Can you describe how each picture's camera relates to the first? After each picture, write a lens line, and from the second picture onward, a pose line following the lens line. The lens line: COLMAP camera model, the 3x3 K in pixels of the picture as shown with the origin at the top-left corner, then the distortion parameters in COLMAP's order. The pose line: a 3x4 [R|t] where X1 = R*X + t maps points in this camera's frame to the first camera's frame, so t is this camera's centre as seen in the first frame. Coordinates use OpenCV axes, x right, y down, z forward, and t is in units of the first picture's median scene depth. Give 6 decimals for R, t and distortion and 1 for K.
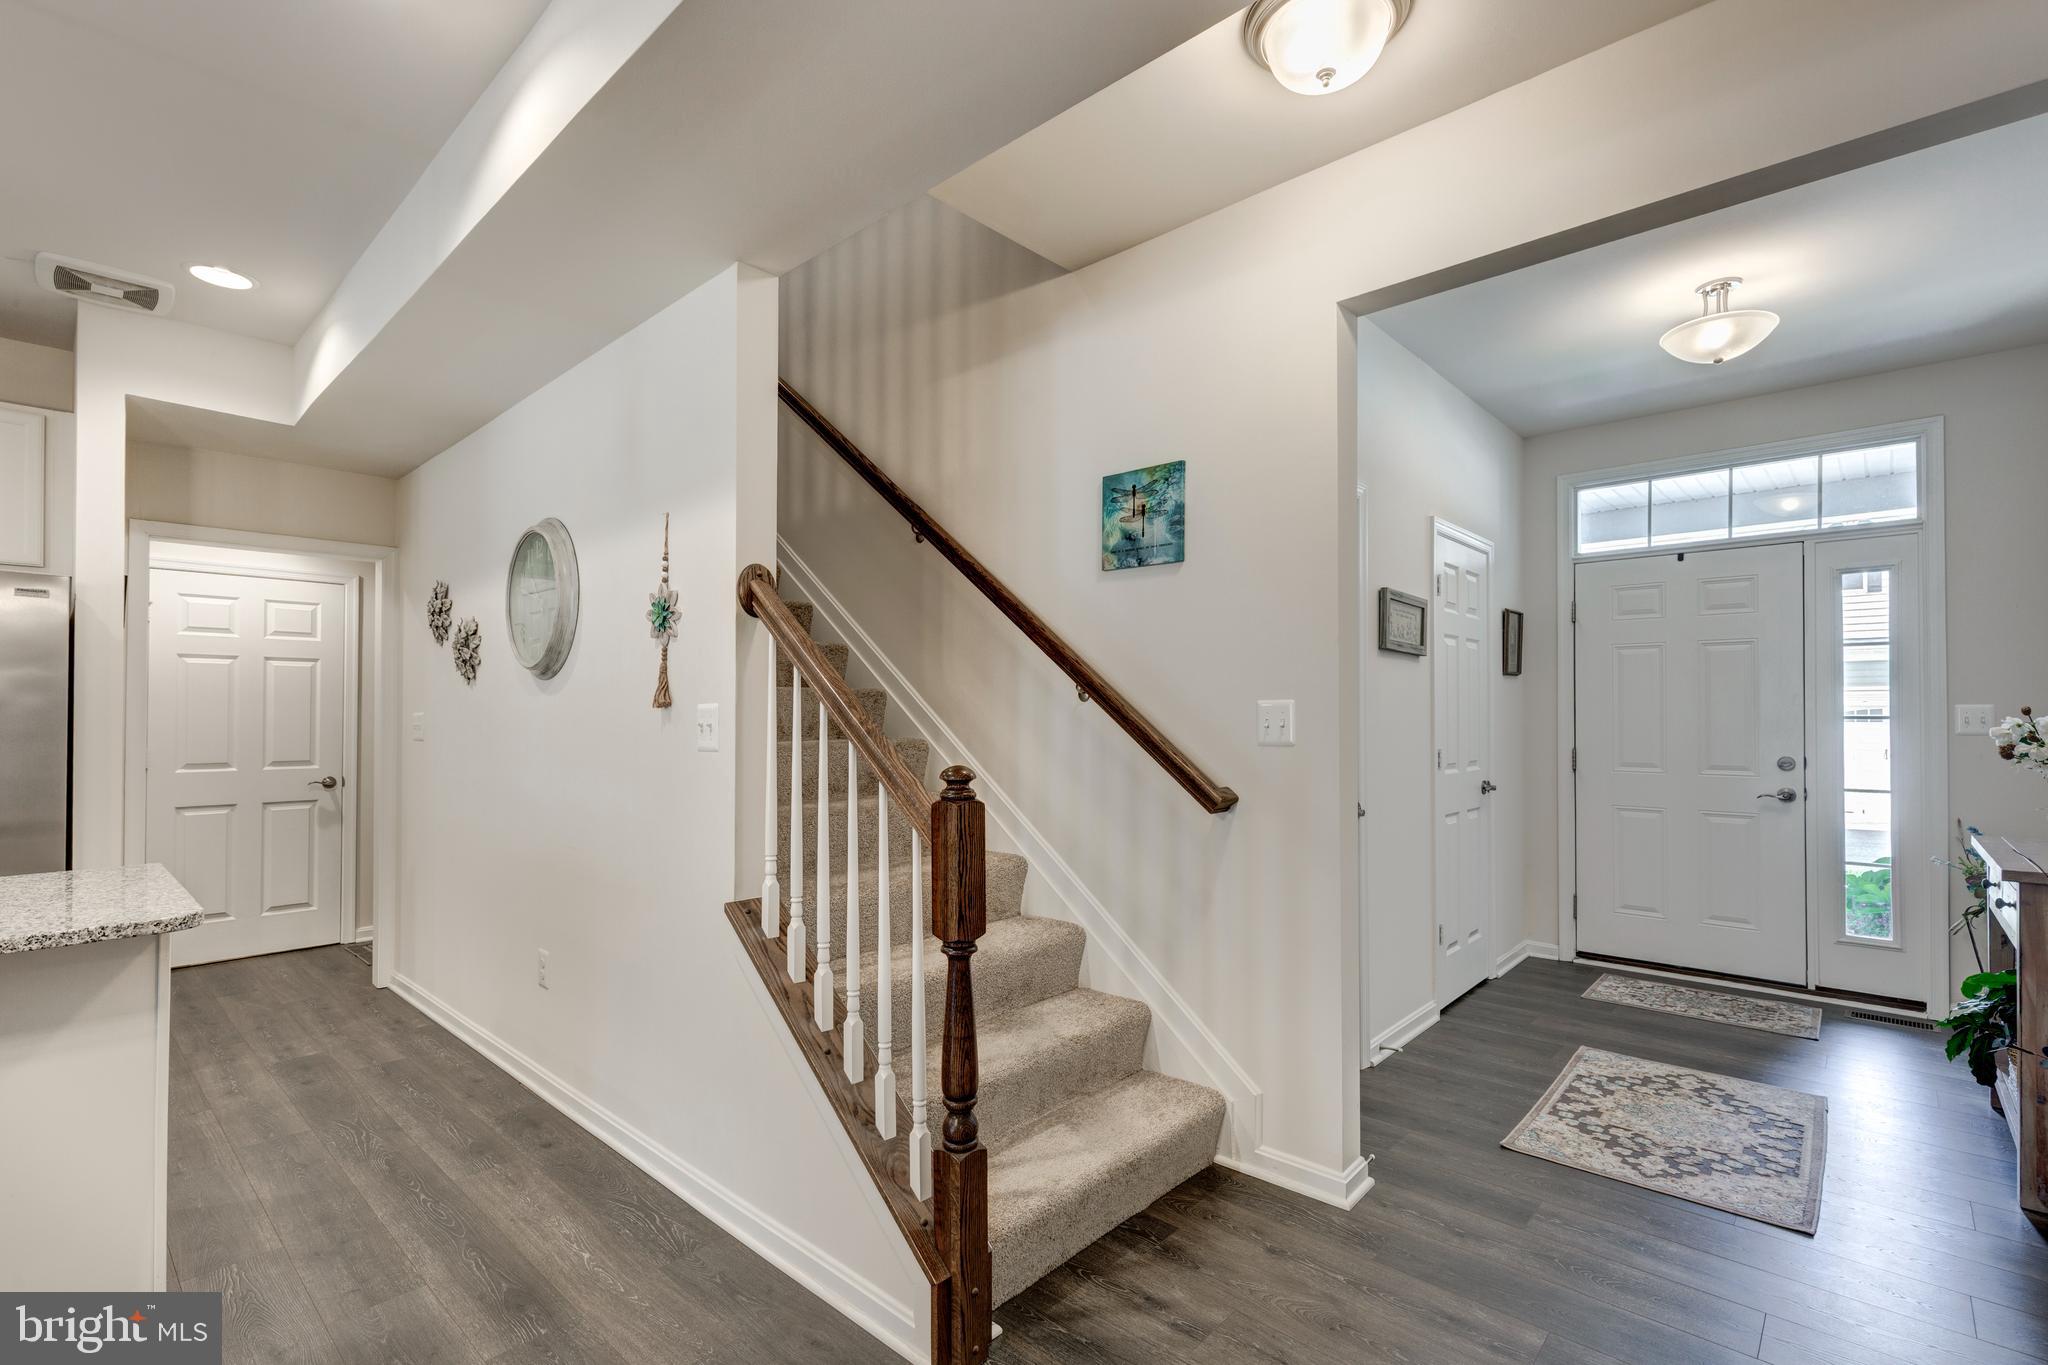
lens RADIAL K [[945.3, 0, 1019.8], [0, 945.3, 703.9], [0, 0, 1]] dist [0.006878, -0.001339]
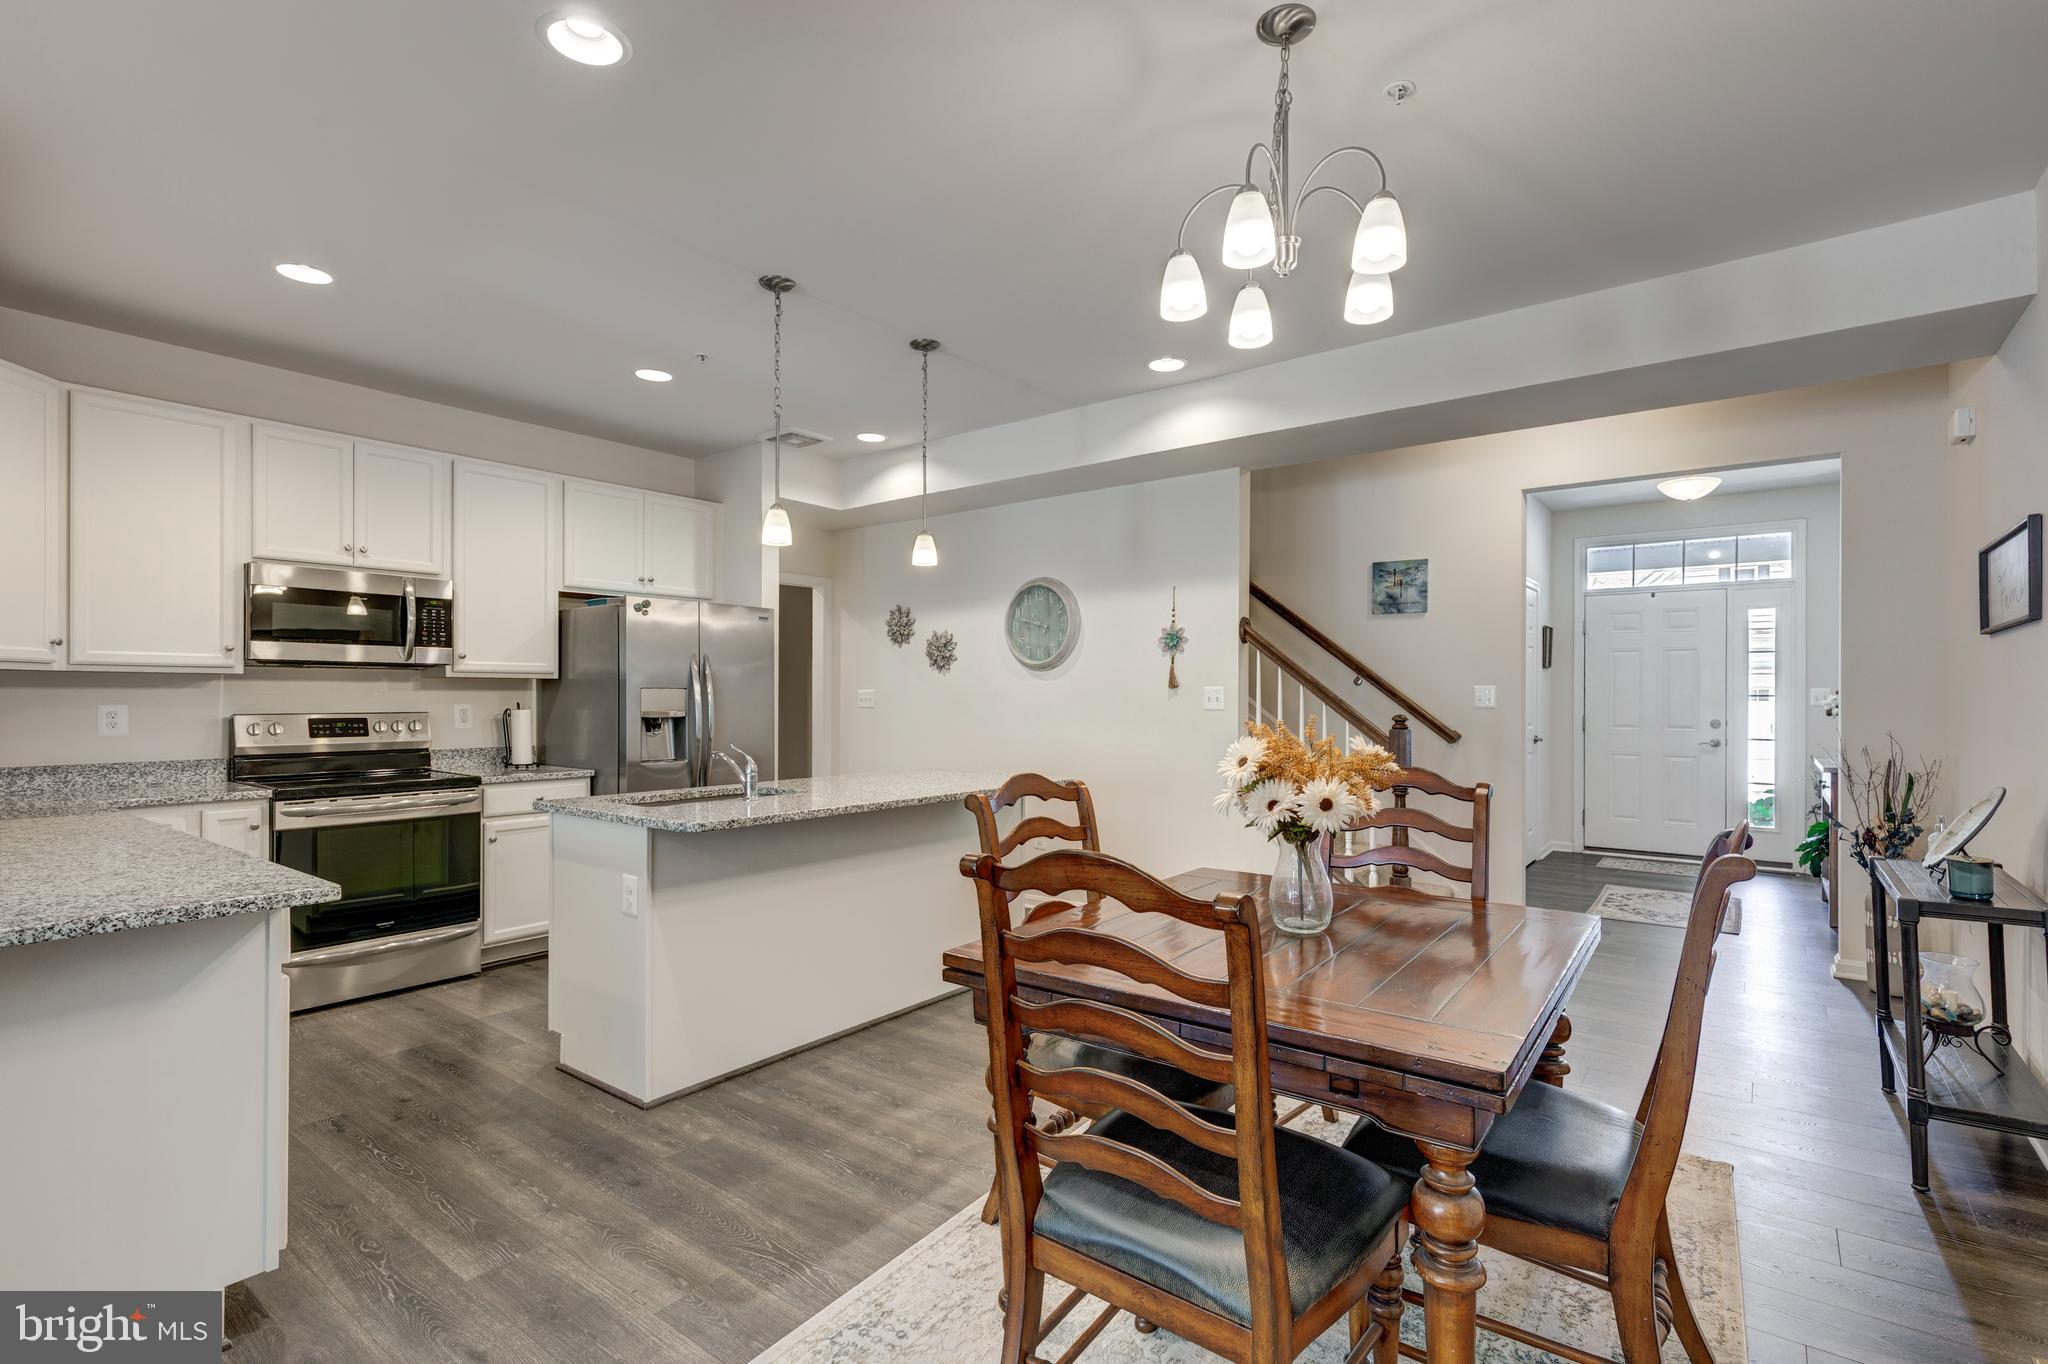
lens RADIAL K [[945.3, 0, 1032.4], [0, 945.3, 696.7], [0, 0, 1]] dist [0.006878, -0.001339]
pose [[0.997144, 0.002834, 0.075468, -0.490181], [-0.003949, 0.999885, 0.014628, -0.003395], [-0.075418, -0.014884, 0.997041, -0.540919]]
